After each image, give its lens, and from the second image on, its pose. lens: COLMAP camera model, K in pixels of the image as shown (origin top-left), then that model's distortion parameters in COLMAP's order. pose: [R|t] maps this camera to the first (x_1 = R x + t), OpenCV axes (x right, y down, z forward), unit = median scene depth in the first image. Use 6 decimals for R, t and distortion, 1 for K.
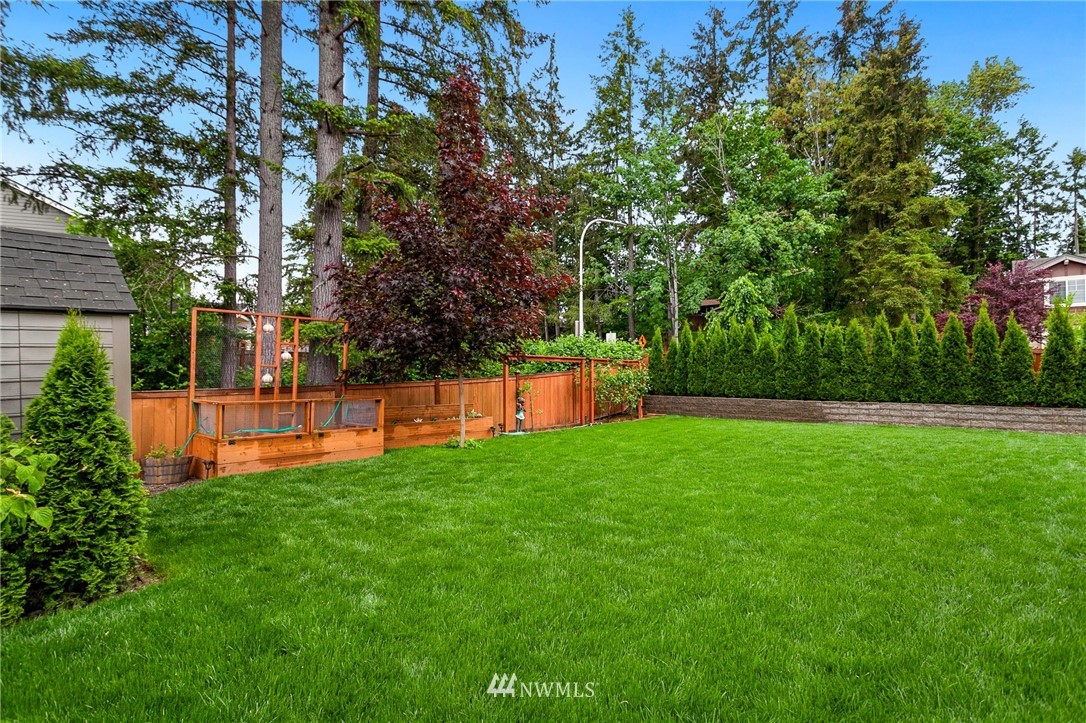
lens RADIAL K [[538.6, 0, 548.7], [0, 538.6, 363.7], [0, 0, 1]] dist [0.000226, 0.000257]
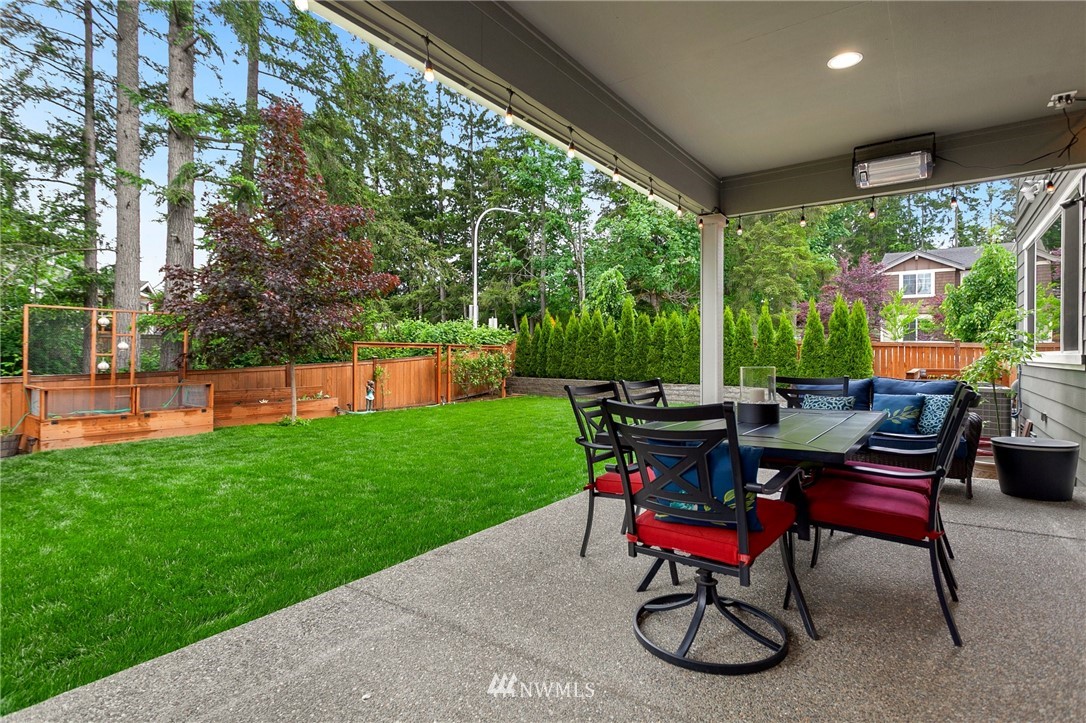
lens RADIAL K [[538.6, 0, 539.5], [0, 538.6, 355.8], [0, 0, 1]] dist [0.000226, 0.000257]
pose [[0.995889, 0.005025, 0.090448, 0.192714], [-0.007575, 0.999583, 0.027876, -0.021529], [-0.090270, -0.028447, 0.995511, -0.140801]]
